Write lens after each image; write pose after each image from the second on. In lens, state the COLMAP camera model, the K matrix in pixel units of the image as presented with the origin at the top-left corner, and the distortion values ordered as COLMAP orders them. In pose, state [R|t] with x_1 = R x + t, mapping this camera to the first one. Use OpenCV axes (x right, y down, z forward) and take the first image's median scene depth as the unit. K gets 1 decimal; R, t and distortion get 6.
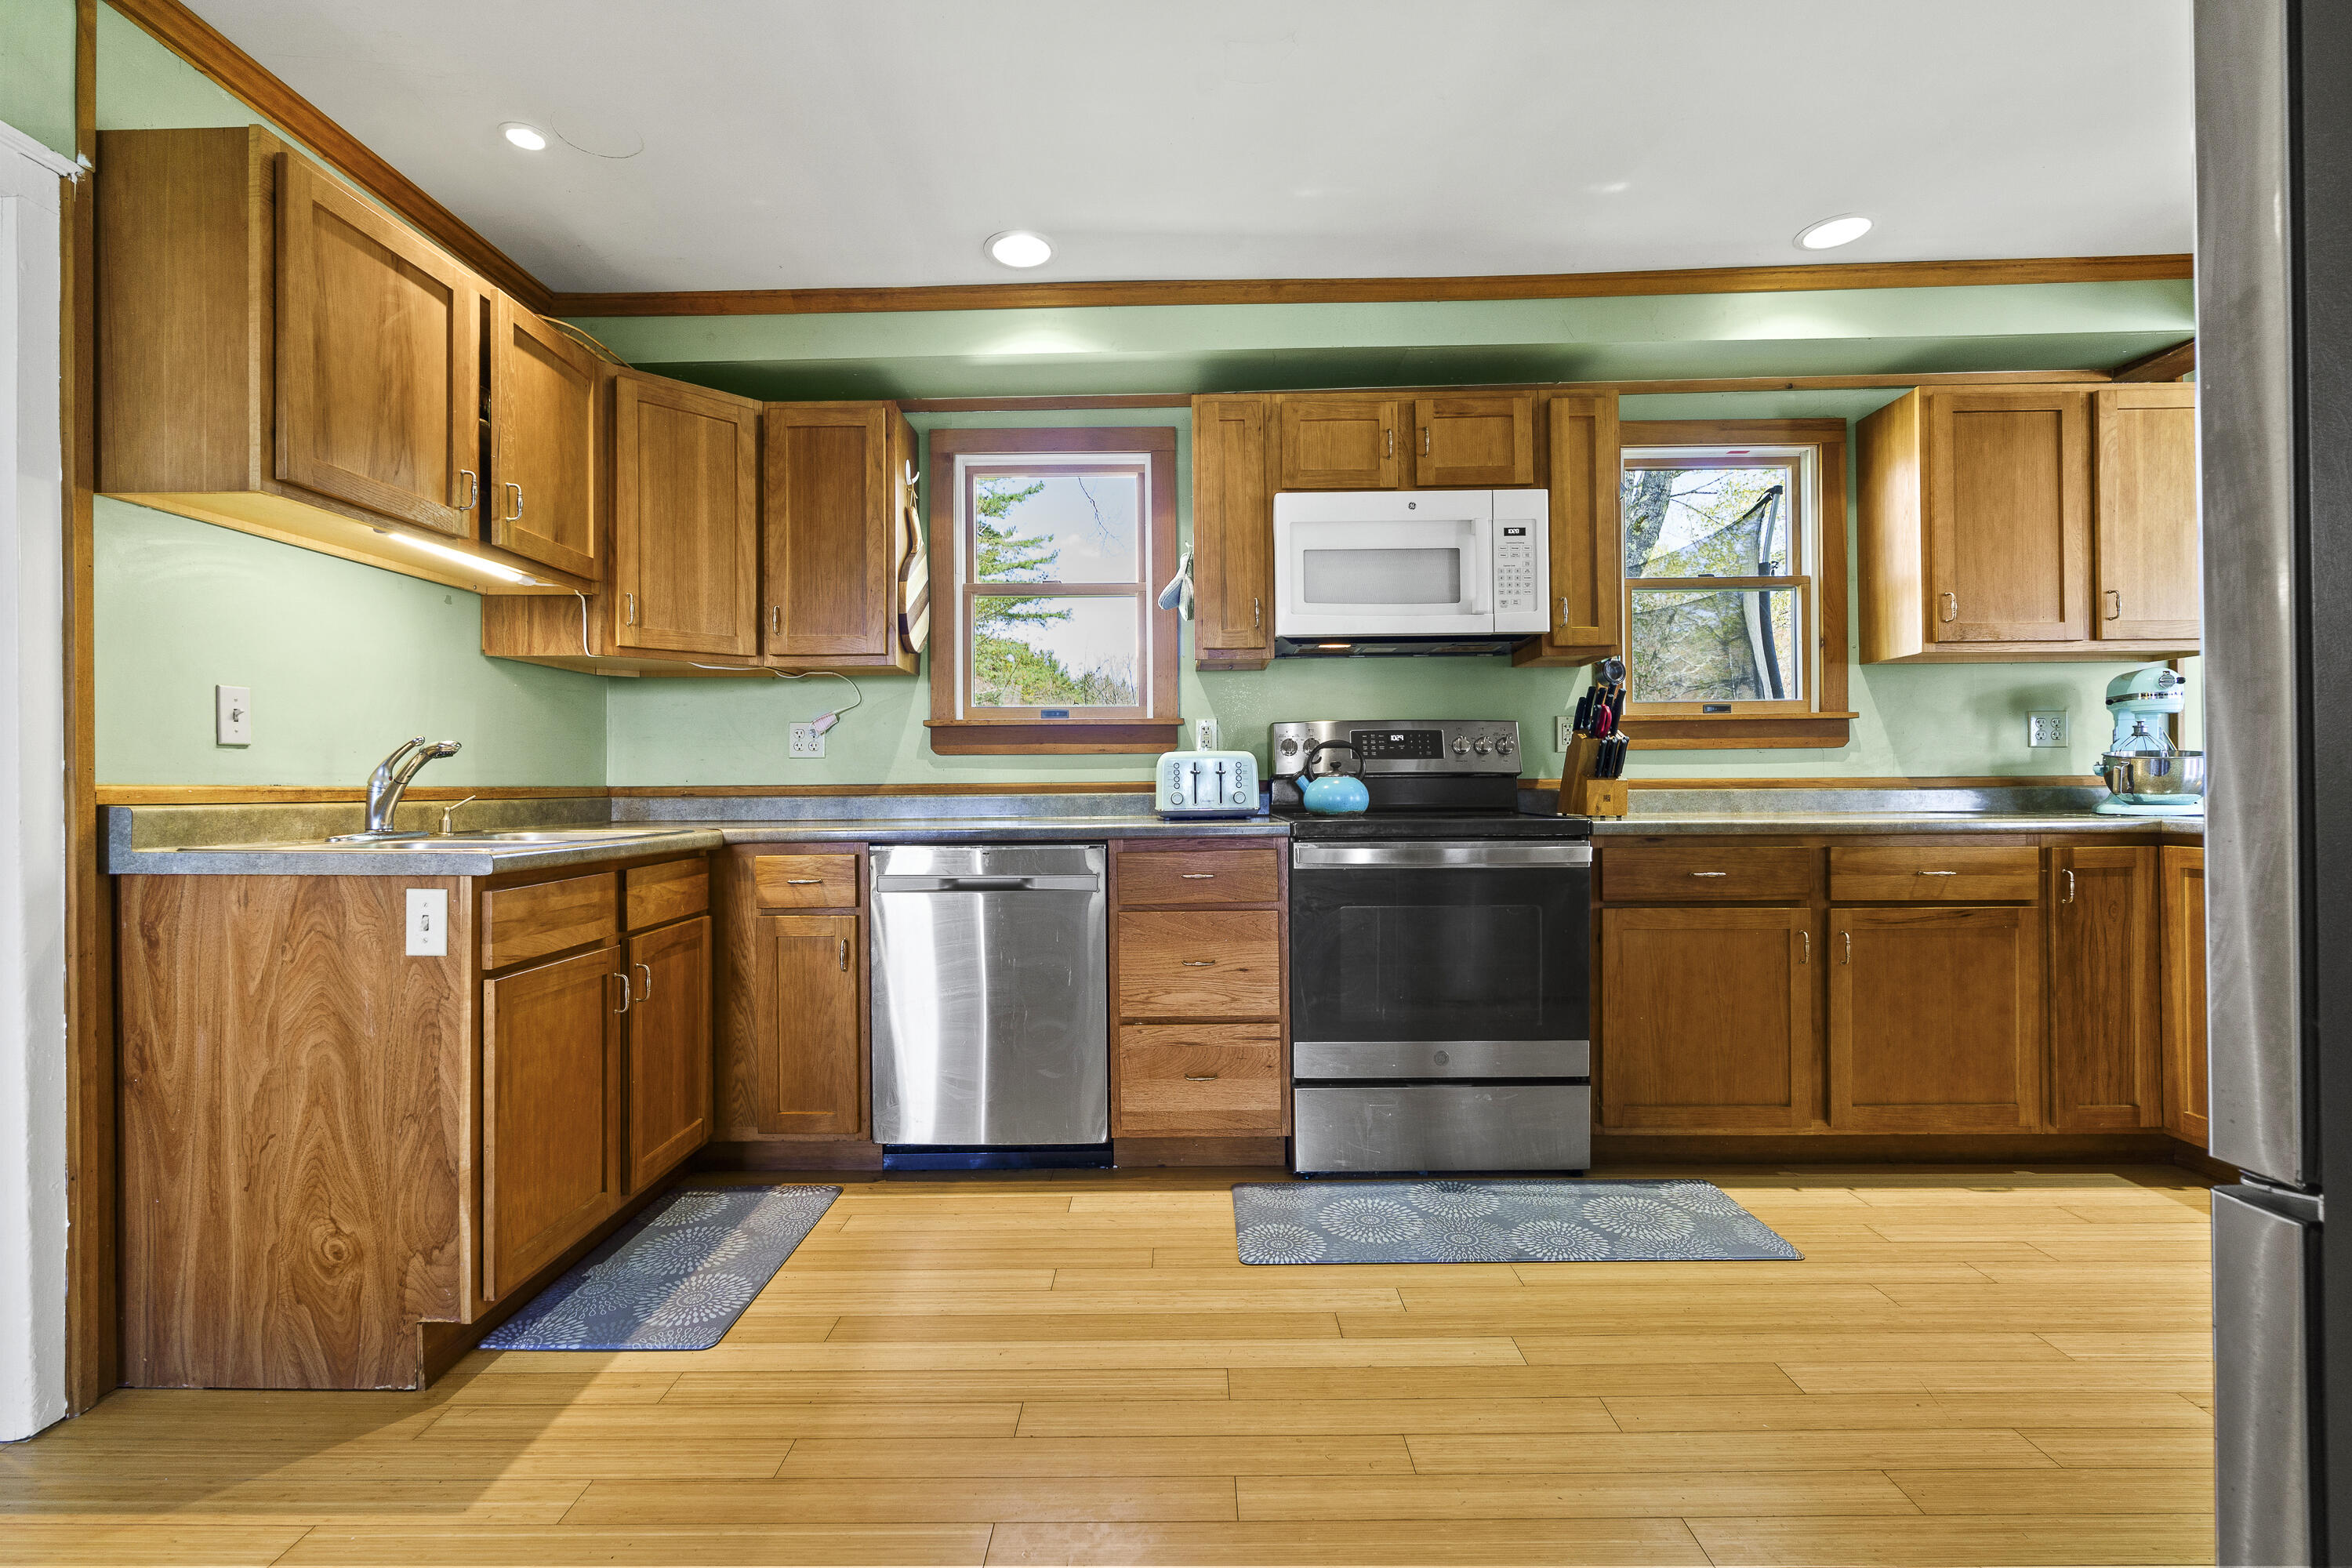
lens RADIAL K [[1077.6, 0, 1179.8], [0, 1077.6, 781.4], [0, 0, 1]] dist [-0.005440, 0.003184]
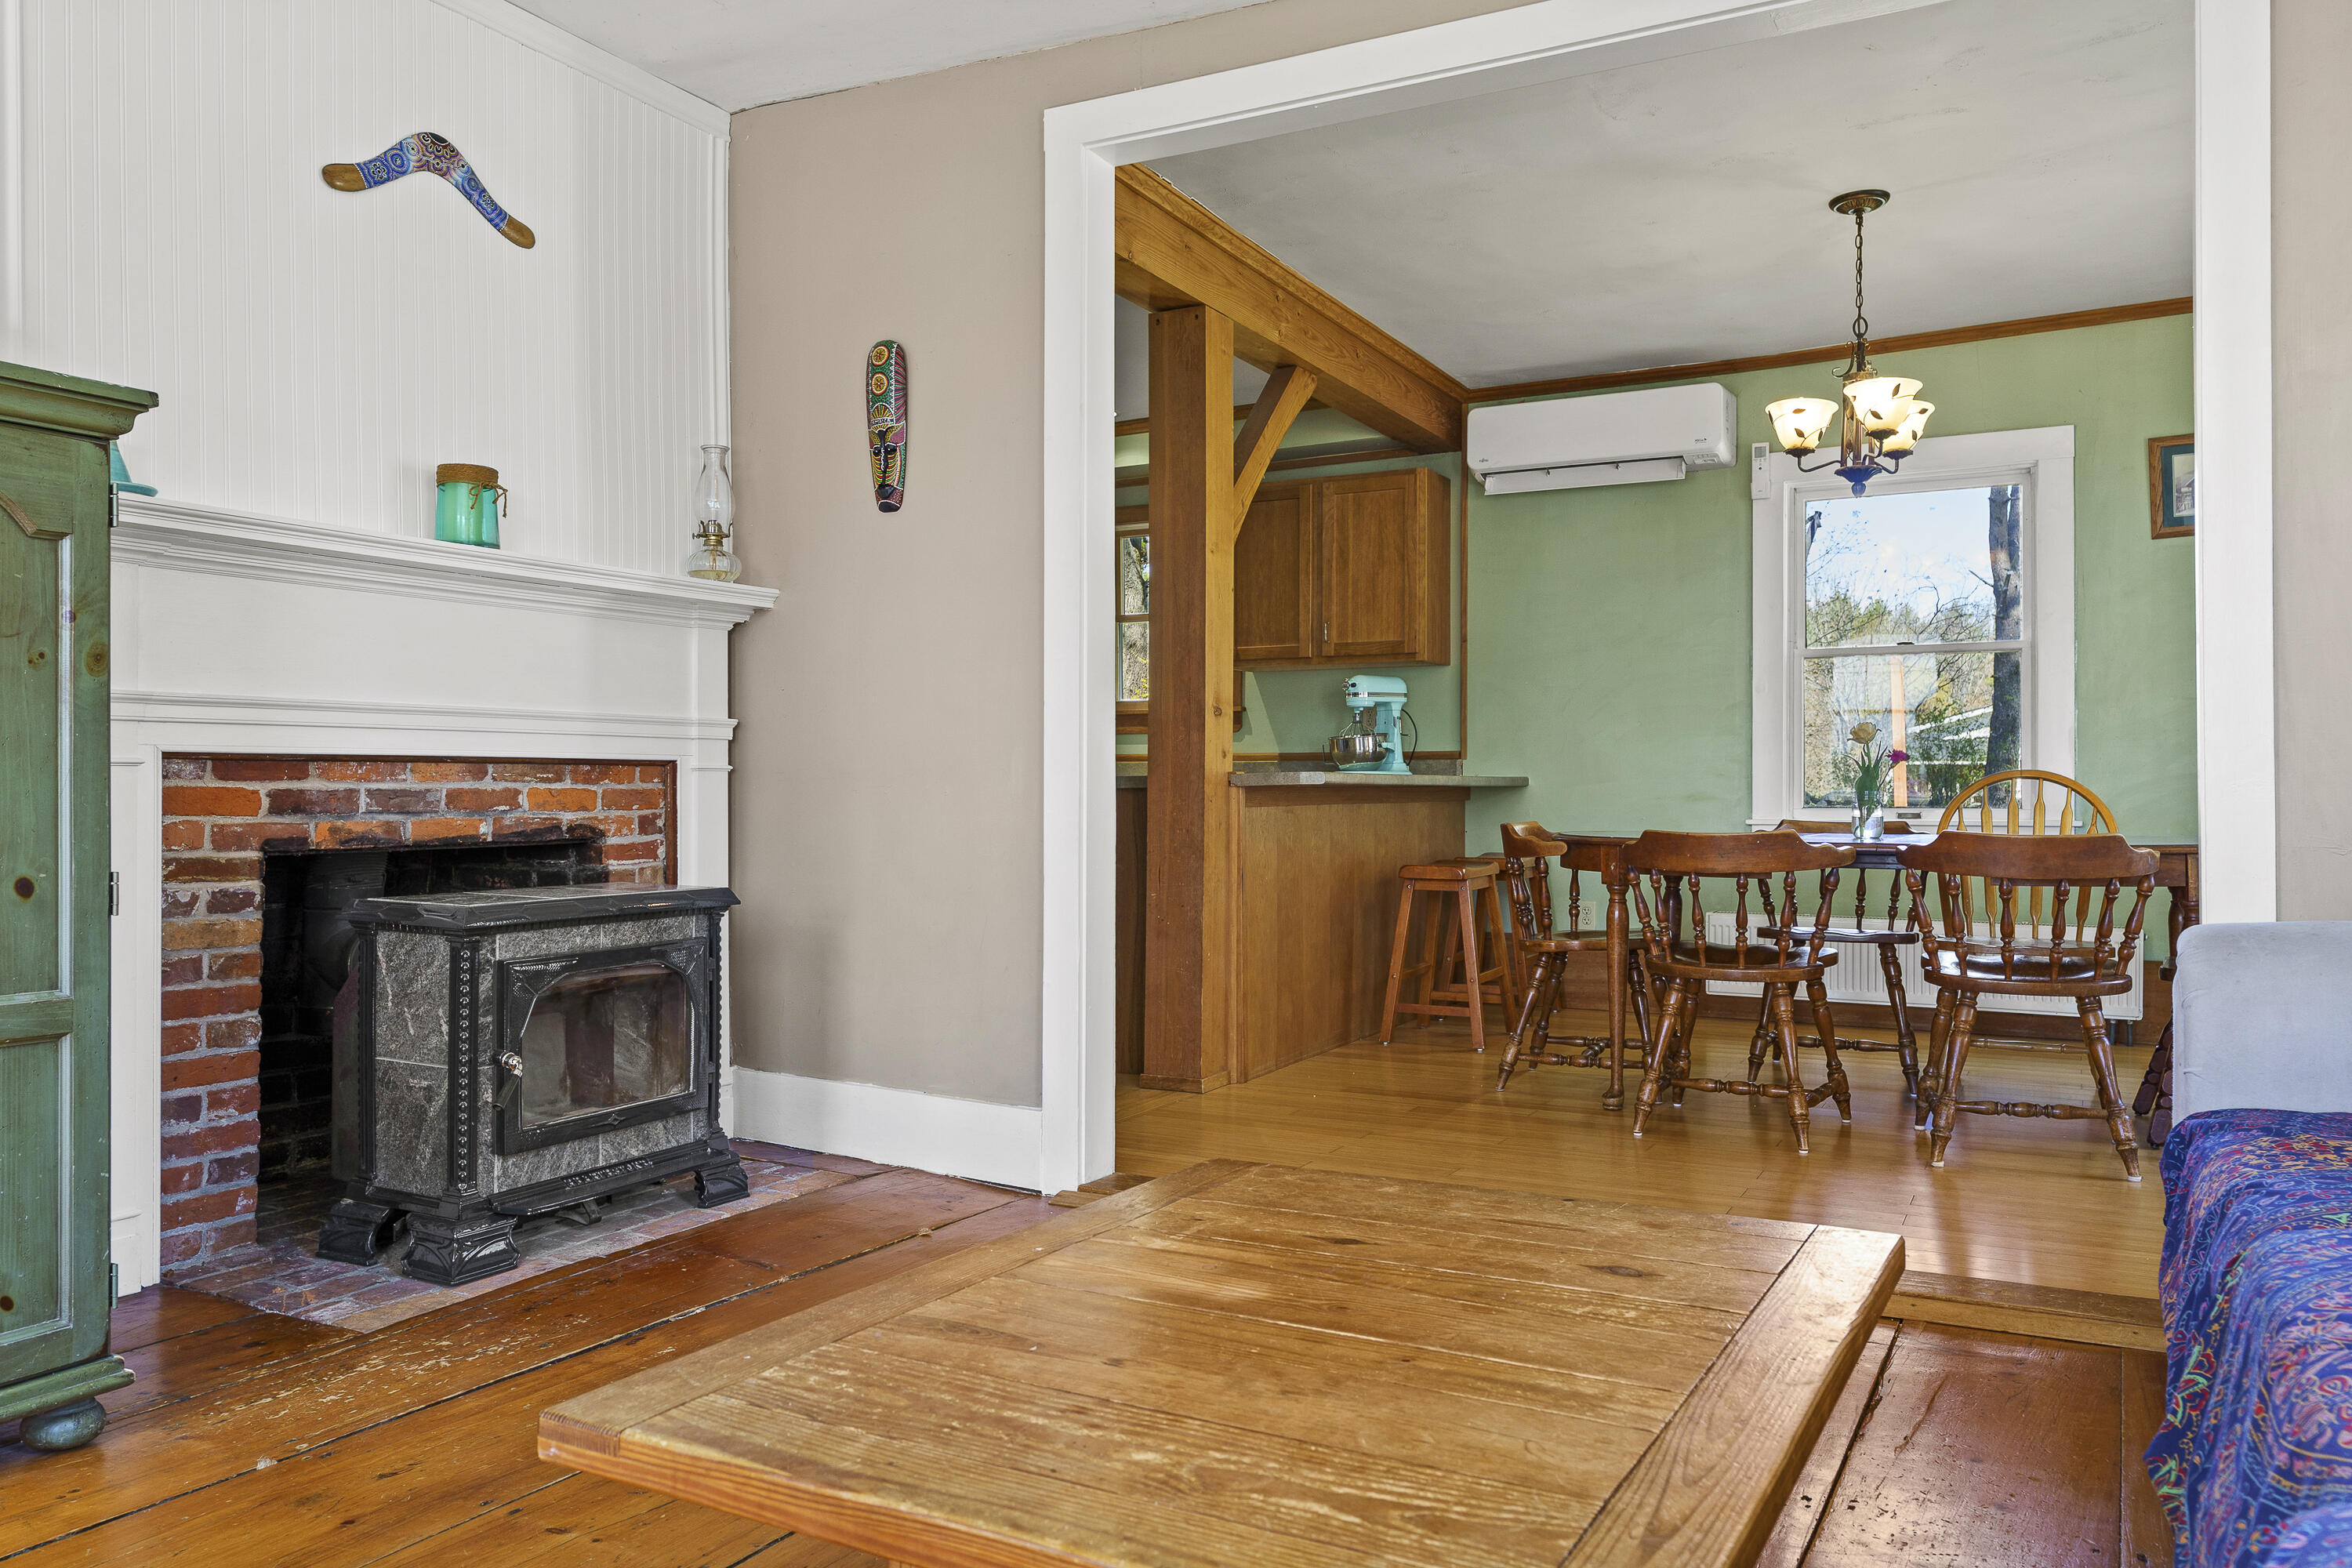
lens RADIAL K [[1721.6, 0, 1165.8], [0, 1721.6, 781.5], [0, 0, 1]] dist [0.042135, 0.002829]
pose [[0.883254, 0.007123, -0.468841, 1.961686], [-0.006537, 0.999974, 0.002877, 0.033430], [0.468850, 0.000523, 0.883278, -1.265406]]
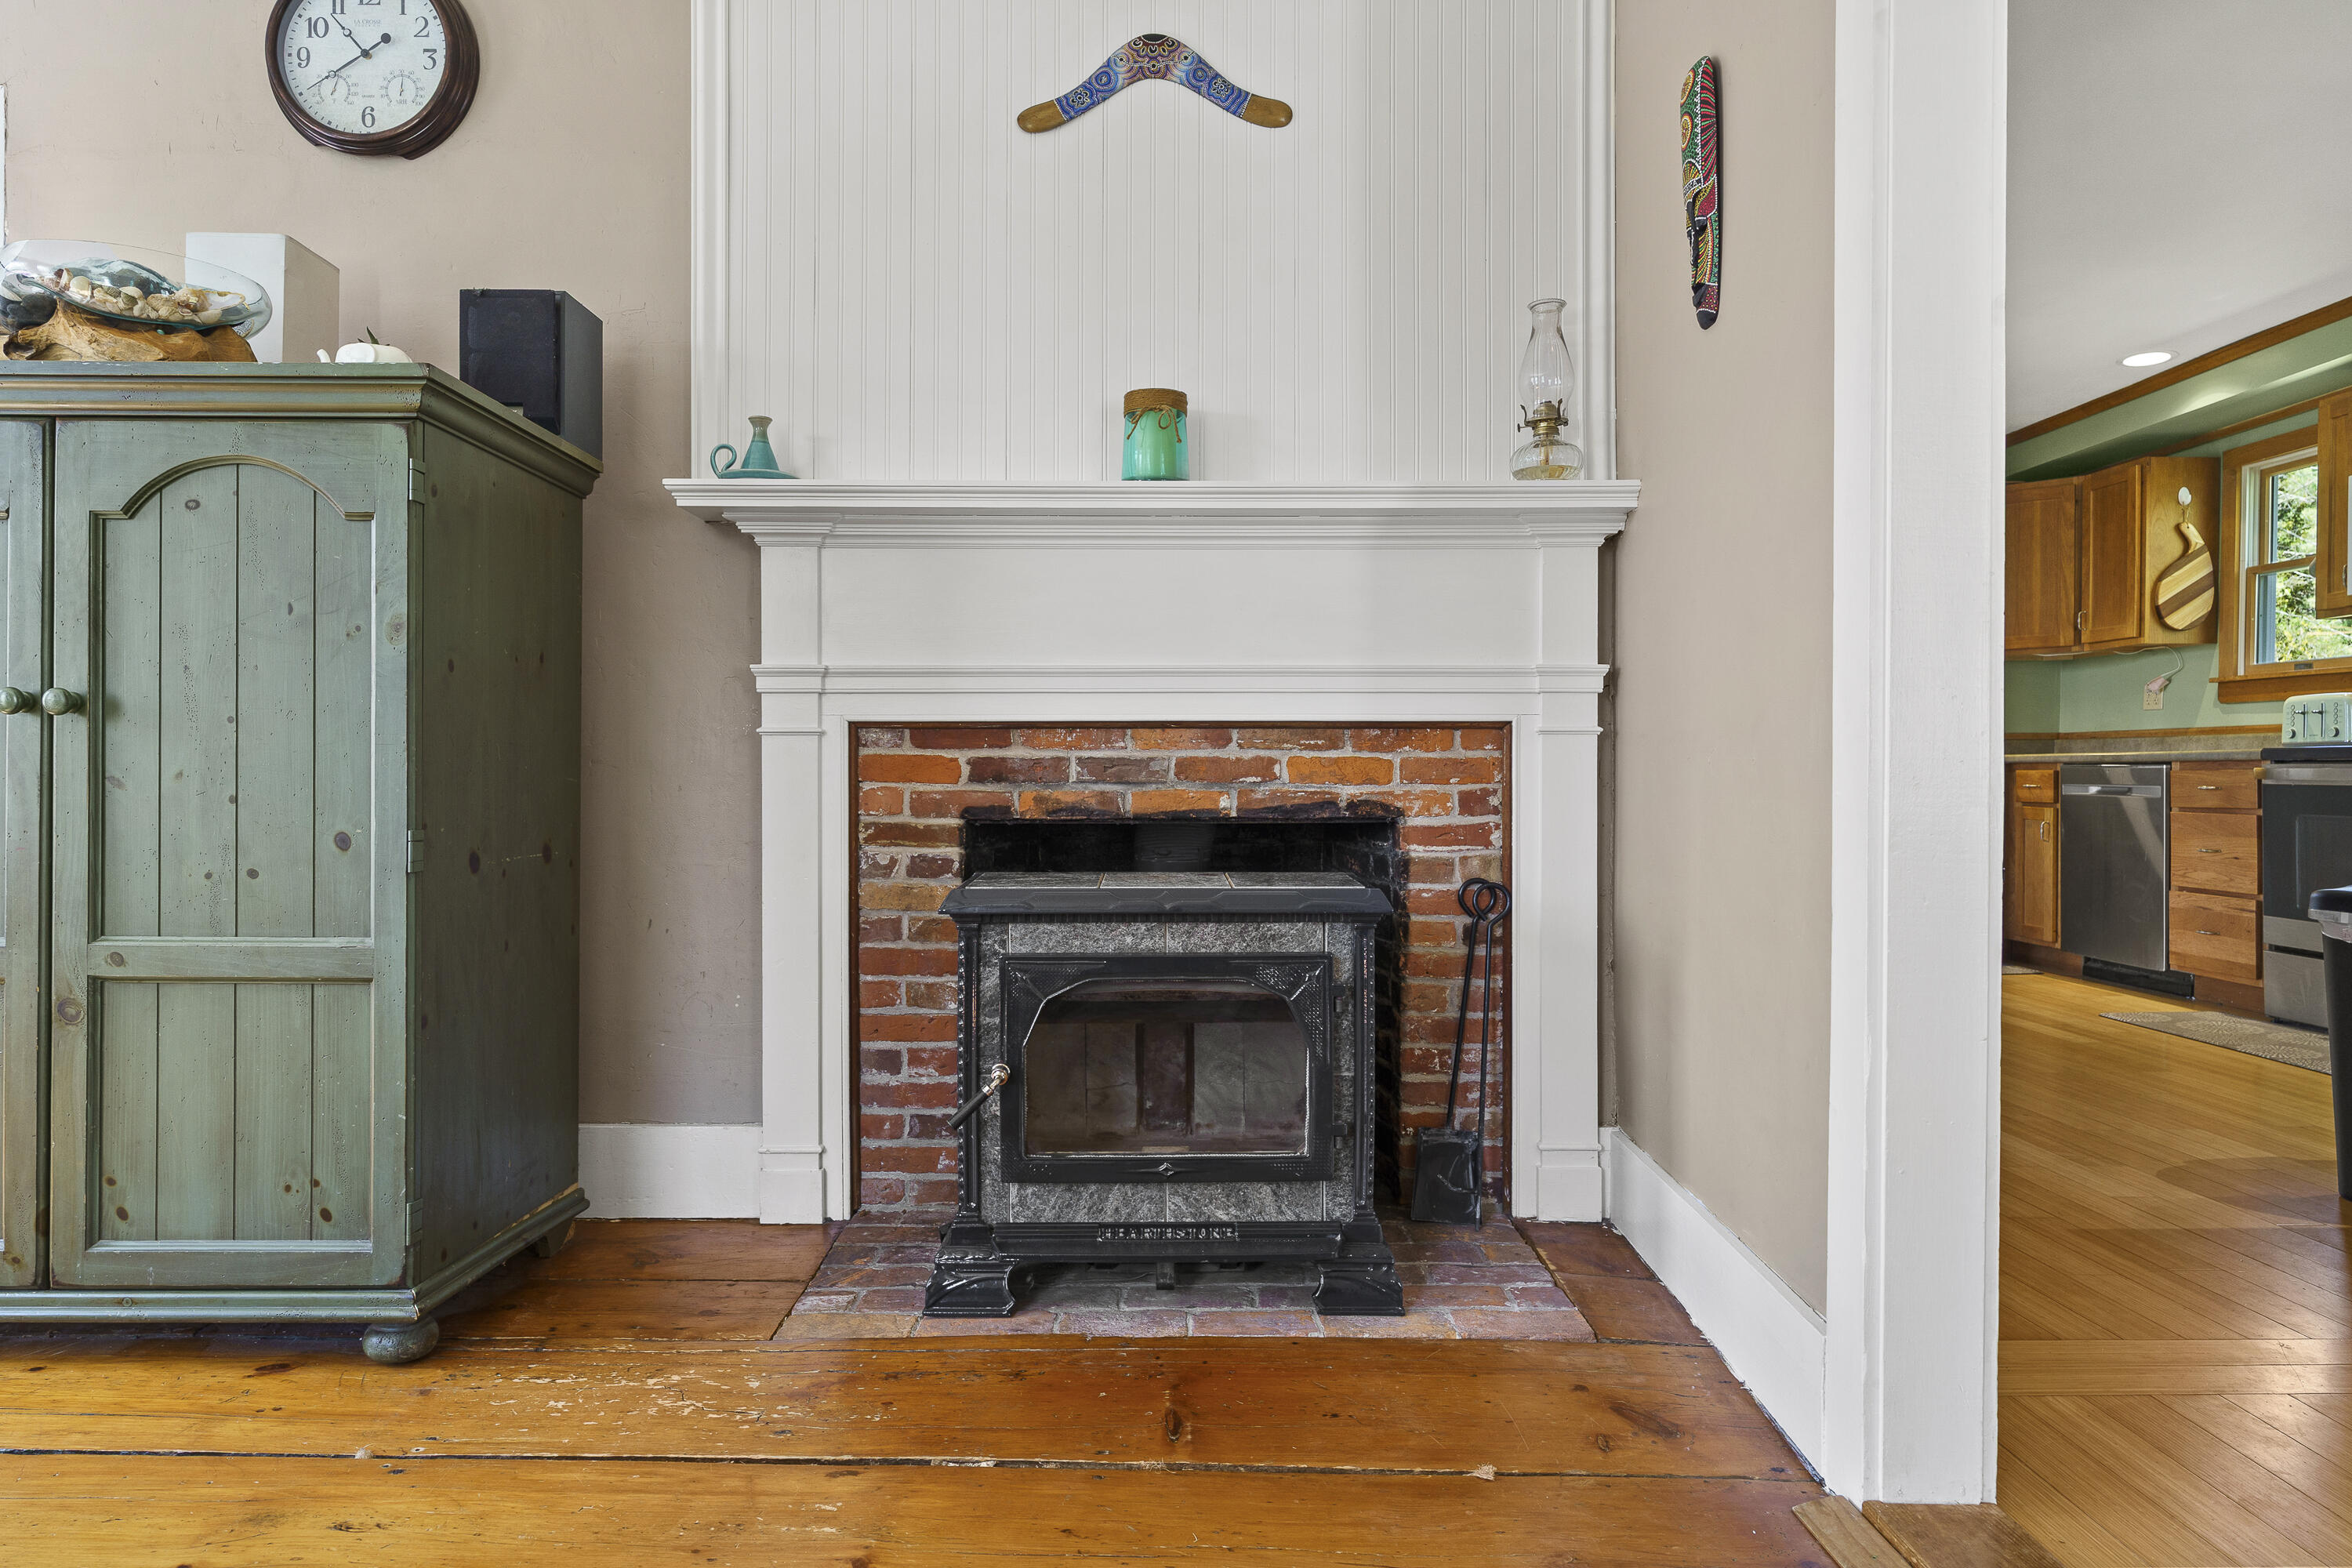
lens RADIAL K [[1450.3, 0, 1167.4], [0, 1450.3, 783.5], [0, 0, 1]] dist [0.007465, 0.000337]
pose [[0.017169, 0.017611, -0.999697, 1.857169], [0.001611, 0.999843, 0.017642, 0.047013], [0.999851, -0.001913, 0.017138, -0.369580]]
